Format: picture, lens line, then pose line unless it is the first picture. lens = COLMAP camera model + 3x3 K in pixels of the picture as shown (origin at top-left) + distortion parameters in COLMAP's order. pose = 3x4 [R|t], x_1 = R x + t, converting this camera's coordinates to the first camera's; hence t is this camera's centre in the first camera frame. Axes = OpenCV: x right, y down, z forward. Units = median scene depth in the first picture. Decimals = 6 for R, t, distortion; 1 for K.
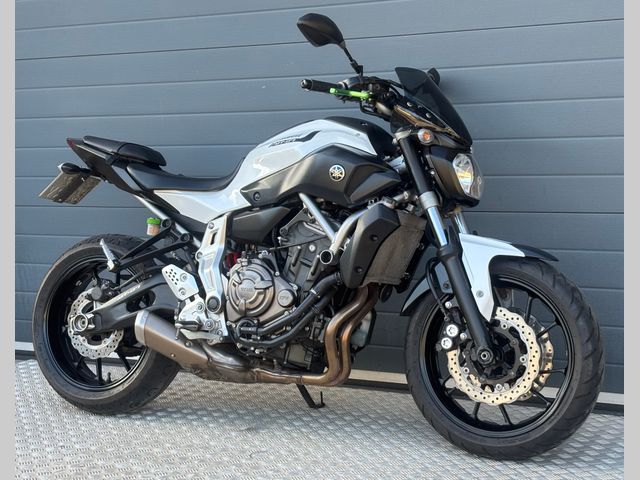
lens RADIAL K [[1104.8, 0, 314.8], [0, 1104.8, 219.2], [0, 0, 1]] dist [0.124825, 0.000000]
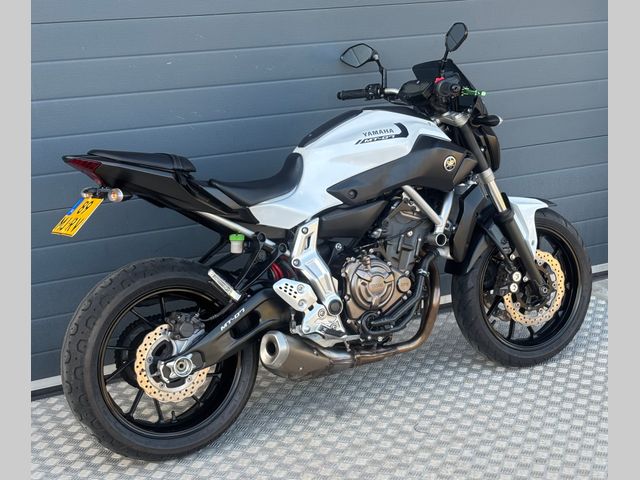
lens RADIAL K [[1104.8, 0, 320.3], [0, 1104.8, 237.1], [0, 0, 1]] dist [0.124825, 0.000000]
pose [[0.550744, -0.214736, 0.806579, -0.914702], [0.065381, 0.974469, 0.214790, -0.206423], [-0.832110, -0.065559, 0.550722, 0.470384]]
